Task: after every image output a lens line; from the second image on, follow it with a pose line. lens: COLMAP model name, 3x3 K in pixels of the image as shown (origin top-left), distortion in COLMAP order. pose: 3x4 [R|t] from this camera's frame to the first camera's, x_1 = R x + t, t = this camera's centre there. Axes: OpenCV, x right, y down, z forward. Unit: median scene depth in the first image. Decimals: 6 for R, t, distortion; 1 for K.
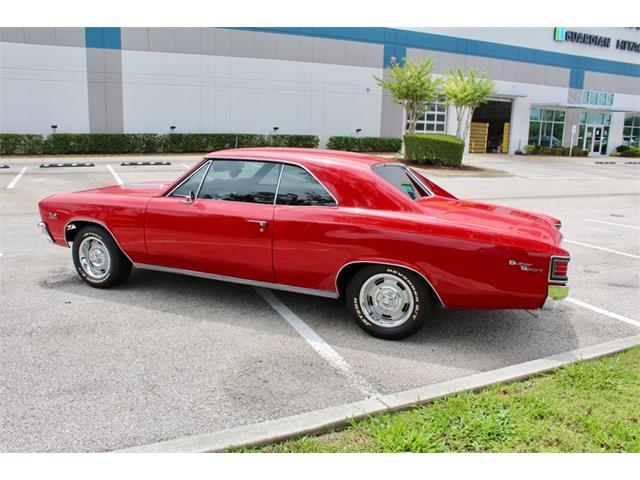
lens RADIAL K [[533.7, 0, 320.0], [0, 533.7, 240.0], [0, 0, 1]] dist [-0.164824, 0.145493]
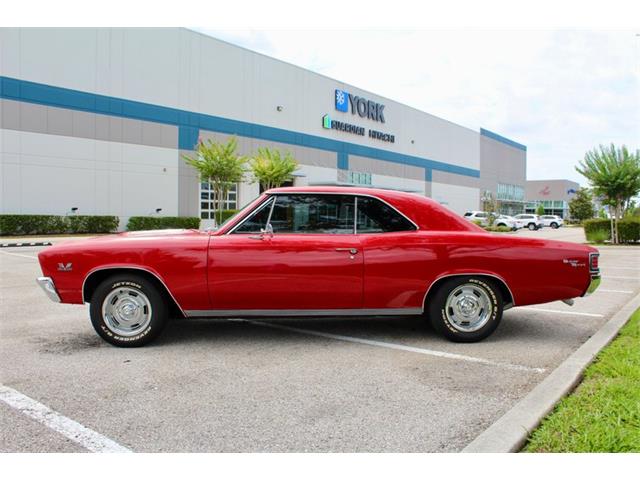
lens RADIAL K [[533.7, 0, 320.0], [0, 533.7, 240.0], [0, 0, 1]] dist [-0.164824, 0.145493]
pose [[0.894186, -0.039304, 0.445966, -0.120693], [0.110420, 0.984727, -0.134612, 0.015638], [-0.433864, 0.169612, 0.884869, 0.017501]]
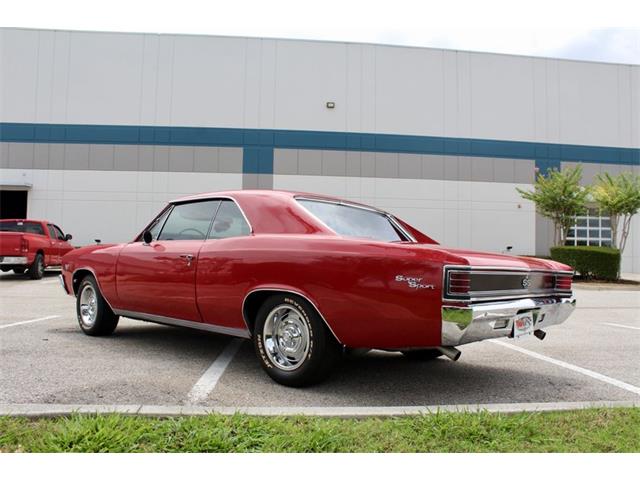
lens RADIAL K [[533.7, 0, 320.0], [0, 533.7, 240.0], [0, 0, 1]] dist [-0.164824, 0.145493]
pose [[0.942293, -0.022120, -0.334059, 0.082818], [-0.061781, 0.969189, -0.238445, 0.029076], [0.329040, 0.245324, 0.911893, 0.037215]]
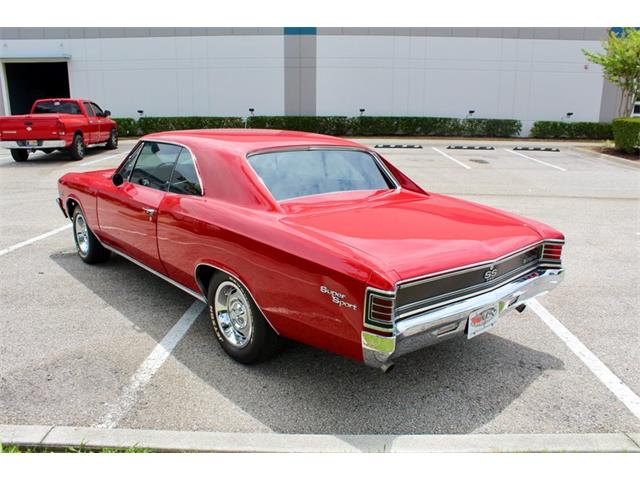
lens RADIAL K [[533.7, 0, 320.0], [0, 533.7, 240.0], [0, 0, 1]] dist [-0.164824, 0.145493]
pose [[0.899032, 0.085815, -0.429392, 0.105125], [-0.073412, 0.996268, 0.045402, -0.008569], [0.431686, -0.009296, 0.901976, 0.057579]]
